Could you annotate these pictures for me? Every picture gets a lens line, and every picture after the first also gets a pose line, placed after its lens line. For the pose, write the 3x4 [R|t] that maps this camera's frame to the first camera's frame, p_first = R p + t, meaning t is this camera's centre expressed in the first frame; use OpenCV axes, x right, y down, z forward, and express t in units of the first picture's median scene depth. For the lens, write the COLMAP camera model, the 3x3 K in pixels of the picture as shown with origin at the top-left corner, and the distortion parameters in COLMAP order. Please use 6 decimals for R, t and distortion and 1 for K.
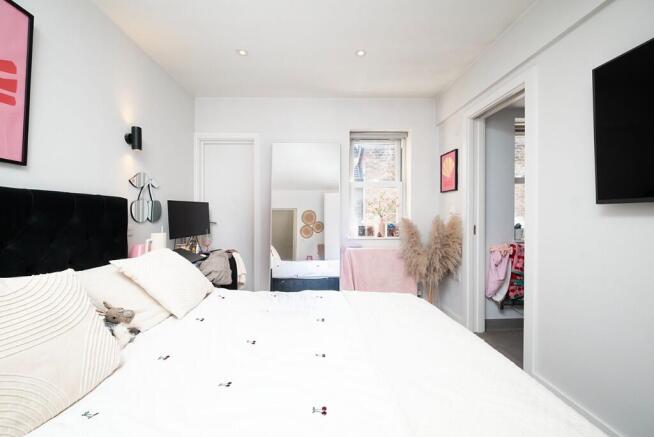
lens RADIAL K [[264.5, 0, 327.3], [0, 264.5, 215.3], [0, 0, 1]] dist [-0.003441, -0.000815]
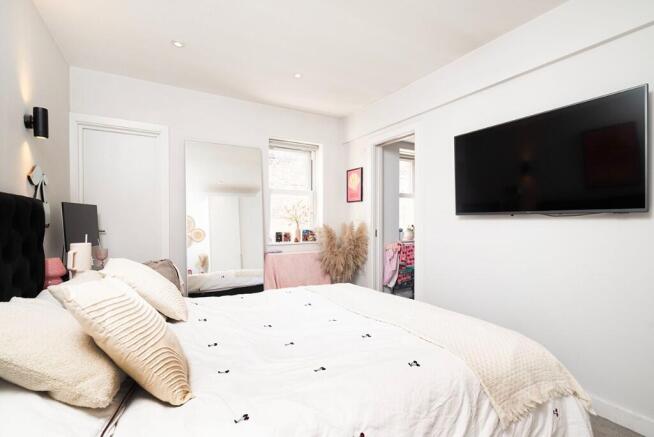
lens RADIAL K [[315.9, 0, 327.7], [0, 315.9, 221.6], [0, 0, 1]] dist [-0.007029, -0.002210]
pose [[0.868162, 0.001292, 0.496280, -0.372883], [-0.000115, 0.999997, -0.002402, 0.002847], [-0.496281, 0.002028, 0.868159, -0.187949]]
